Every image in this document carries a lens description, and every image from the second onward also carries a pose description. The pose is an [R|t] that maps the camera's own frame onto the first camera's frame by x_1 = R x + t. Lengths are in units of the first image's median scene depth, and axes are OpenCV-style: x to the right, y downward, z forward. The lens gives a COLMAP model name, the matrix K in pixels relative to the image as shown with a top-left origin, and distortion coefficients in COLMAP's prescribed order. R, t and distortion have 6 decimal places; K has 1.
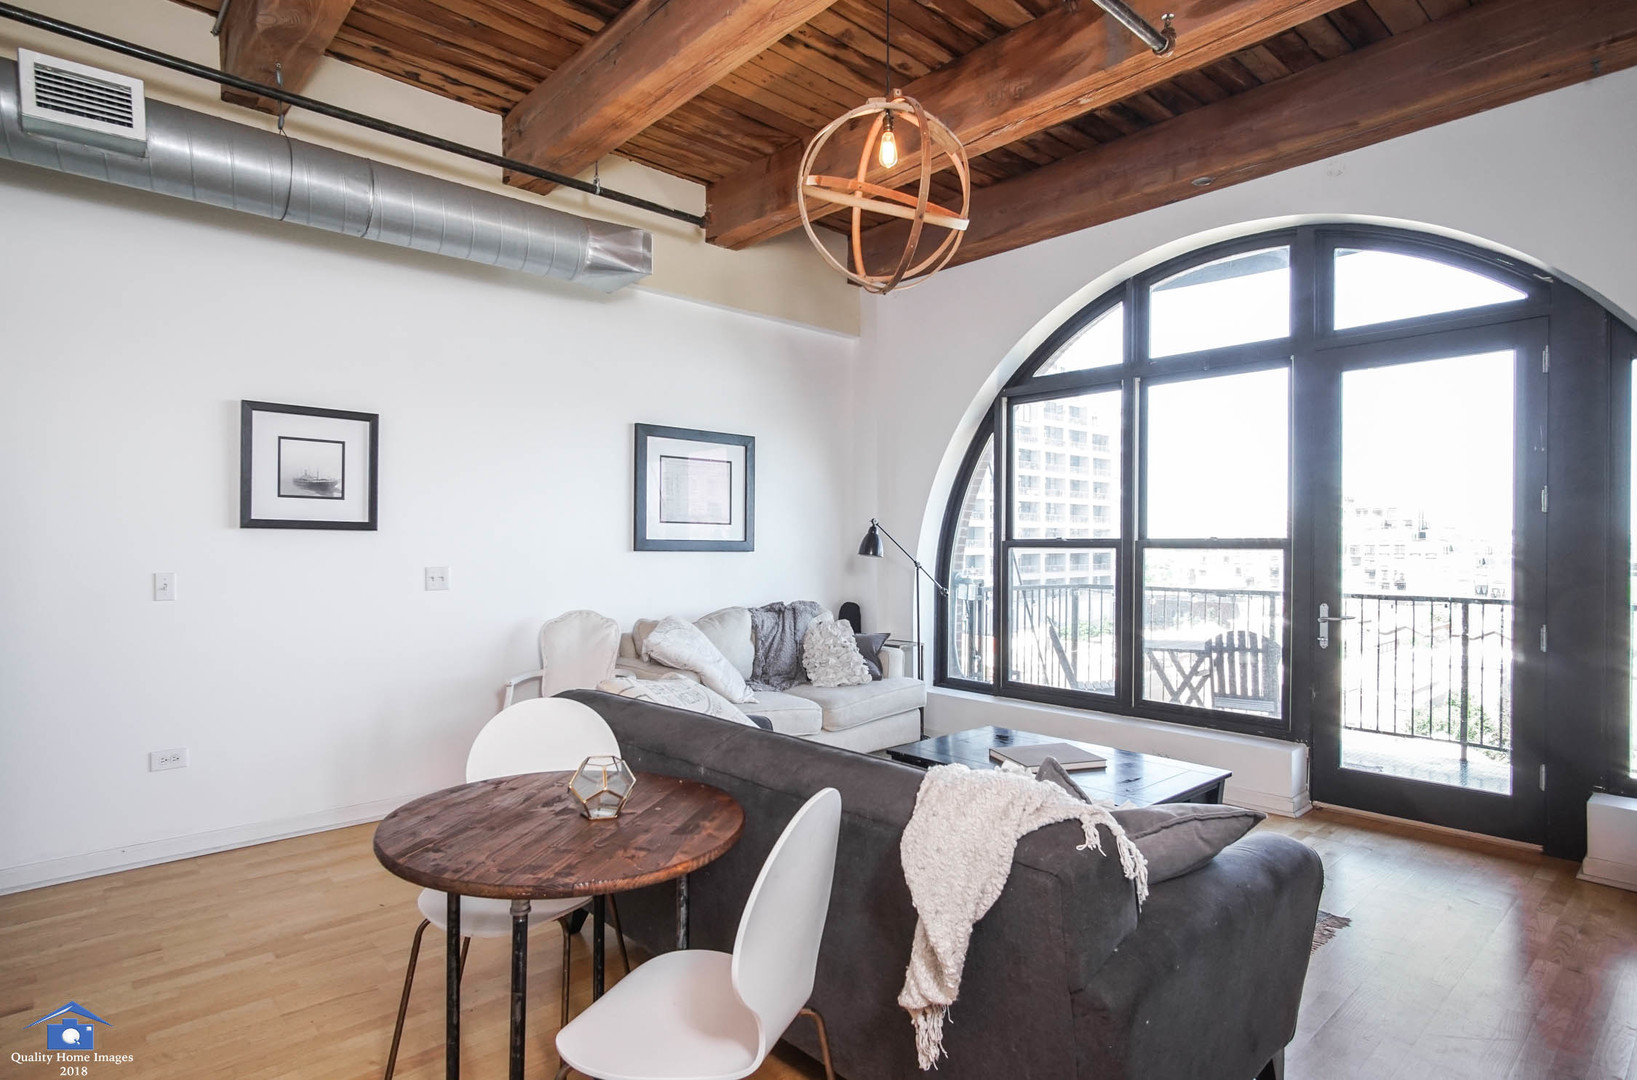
lens RADIAL K [[851.4, 0, 820.1], [0, 851.4, 549.2], [0, 0, 1]] dist [-0.016174, 0.004357]
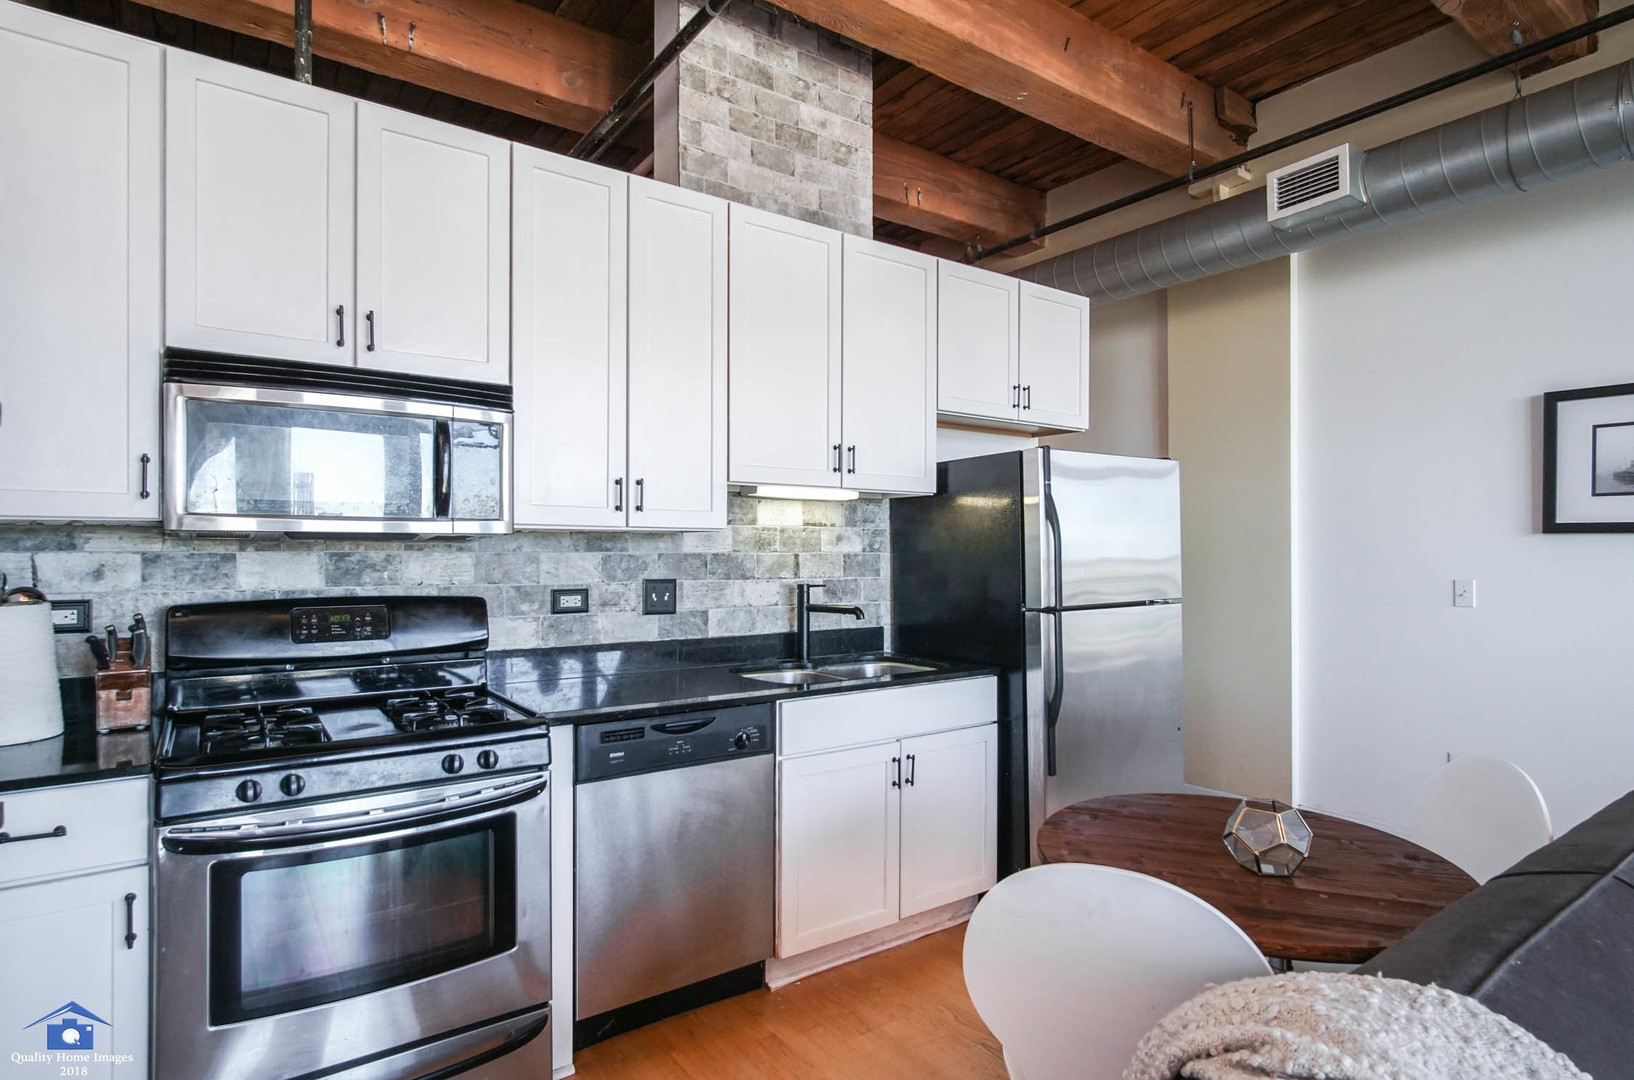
lens RADIAL K [[849.9, 0, 798.9], [0, 849.9, 557.7], [0, 0, 1]] dist [-0.016174, 0.004357]
pose [[-0.136634, 0.001589, -0.990620, 0.445663], [-0.000998, 0.999998, 0.001742, 0.000216], [0.990621, 0.001227, -0.136632, 0.454124]]
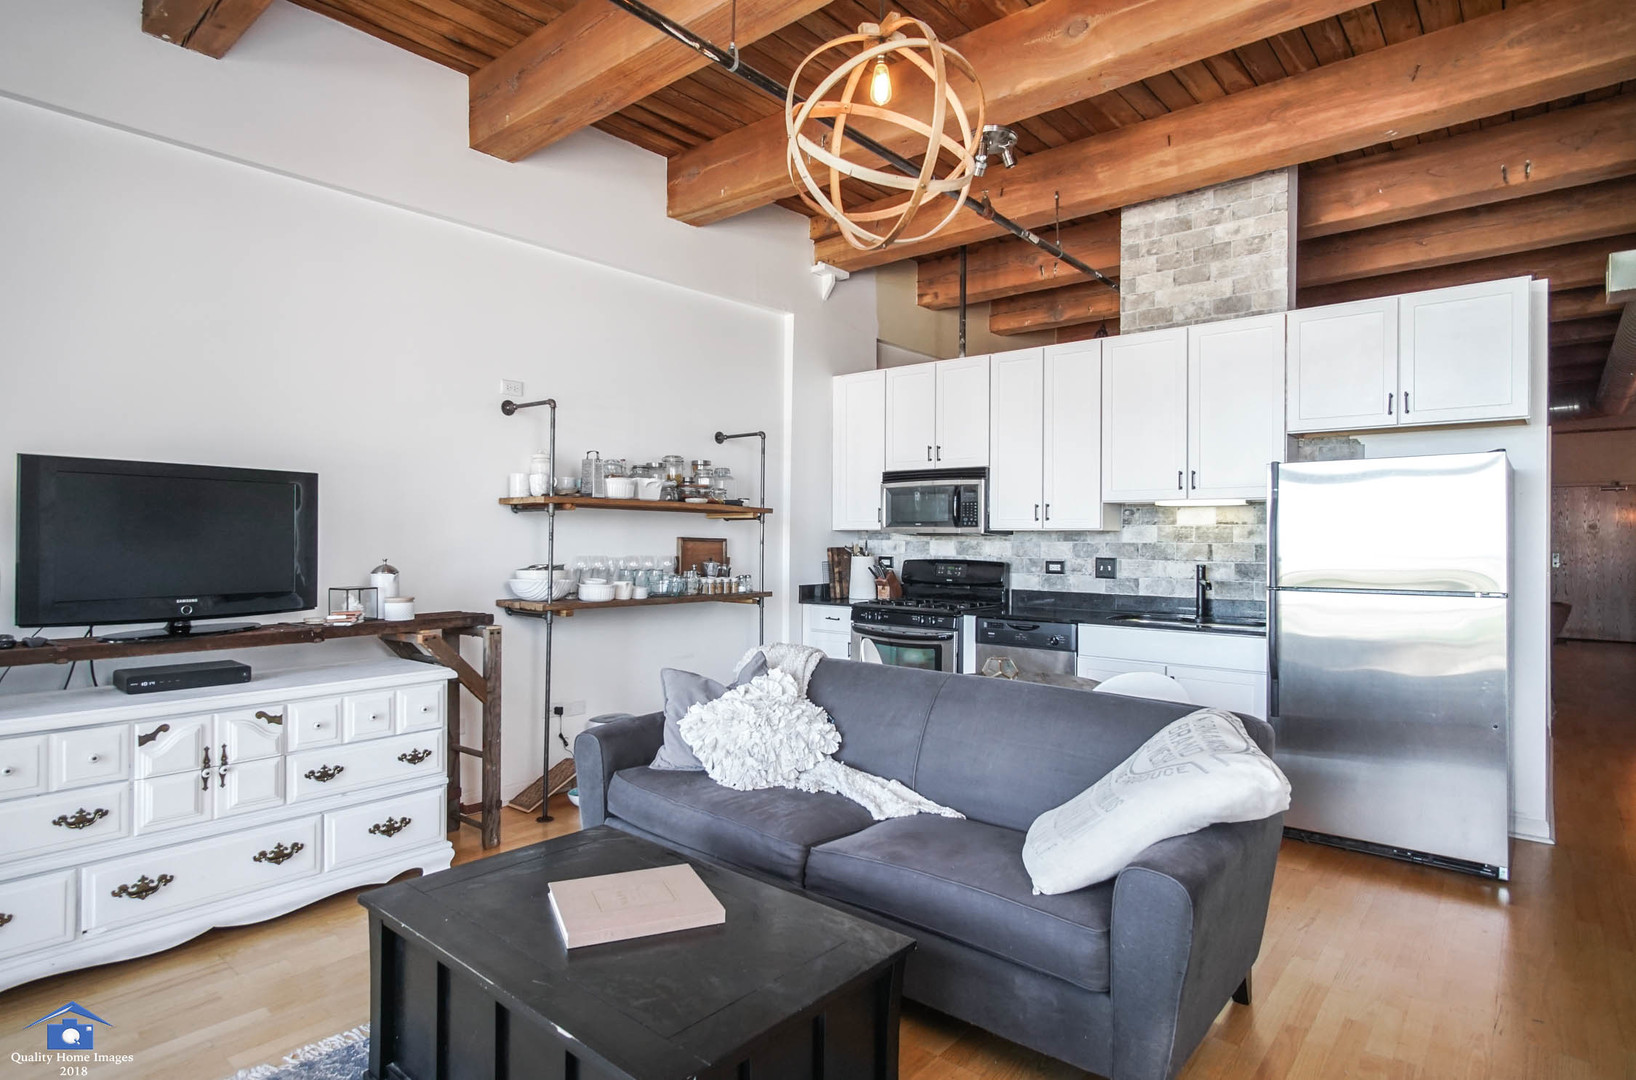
lens RADIAL K [[850.9, 0, 810.8], [0, 850.9, 535.4], [0, 0, 1]] dist [-0.016174, 0.004357]
pose [[-0.992830, -0.010818, -0.119043, 0.253074], [-0.010616, 0.999941, -0.002337, -0.008411], [0.119061, -0.001056, -0.992886, 1.927402]]
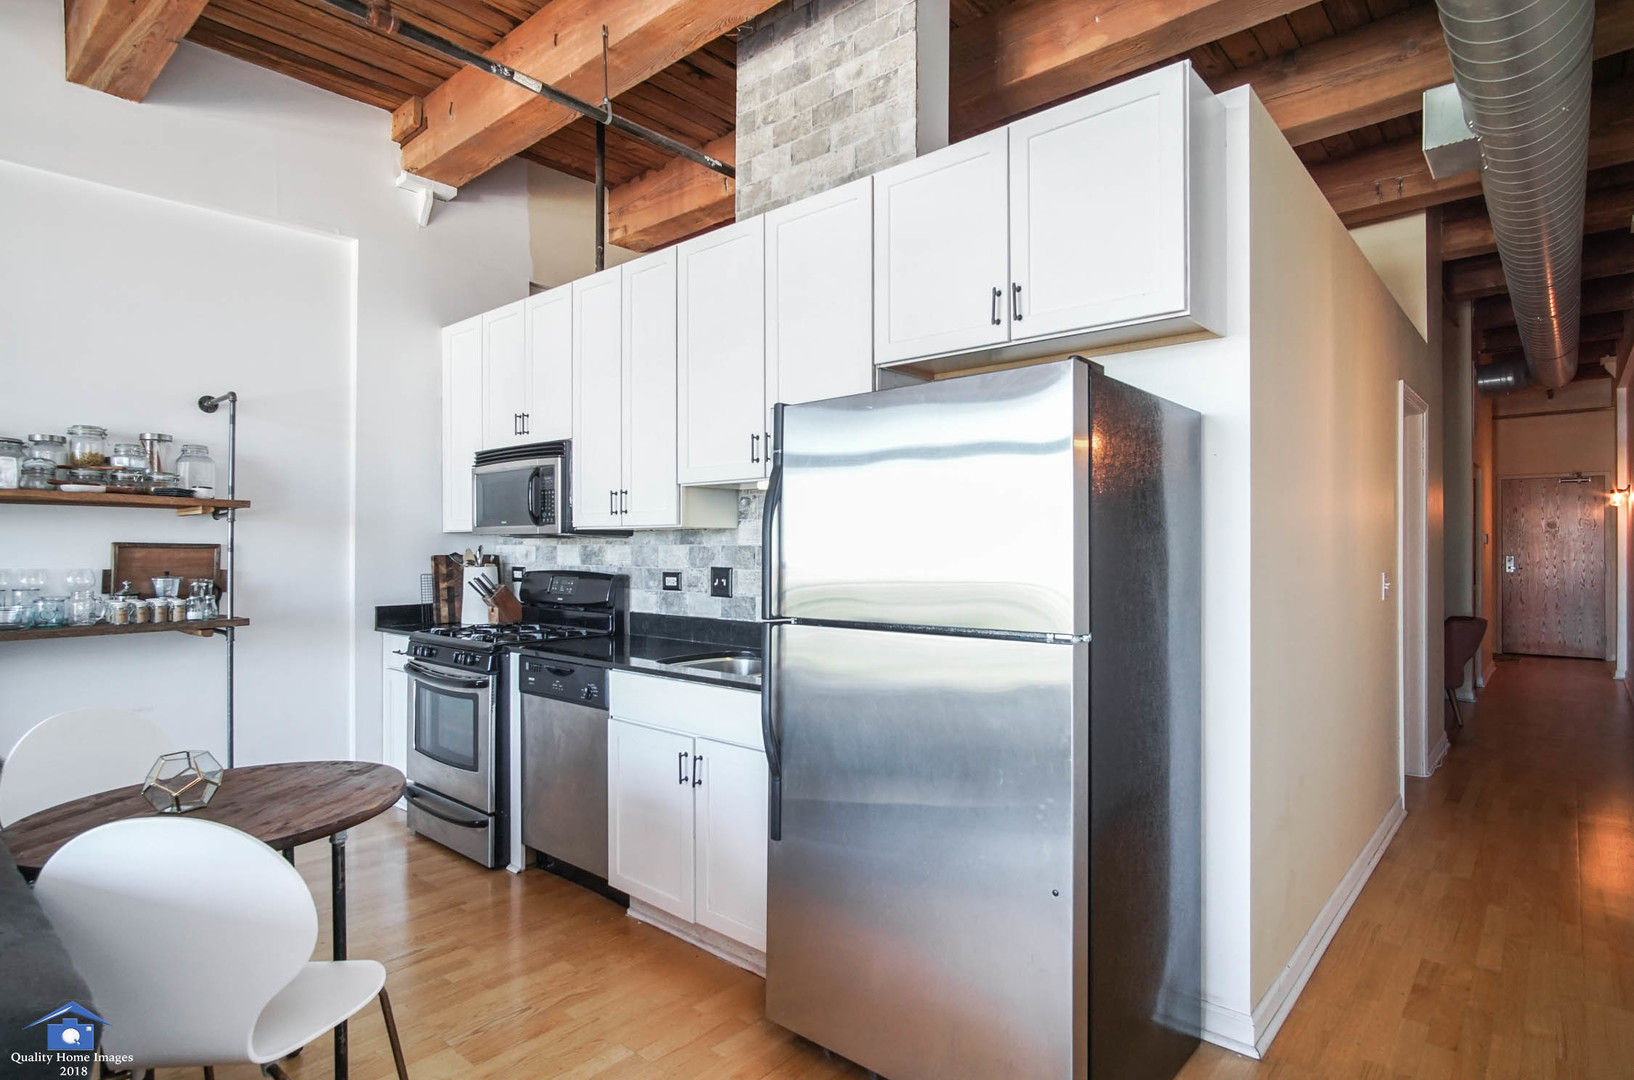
lens RADIAL K [[849.9, 0, 805.6], [0, 849.9, 547.6], [0, 0, 1]] dist [-0.016174, 0.004357]
pose [[-0.994416, -0.002619, -0.105496, -0.617903], [-0.002793, 0.999995, 0.001508, -0.002634], [0.105491, 0.001794, -0.994419, 1.447206]]
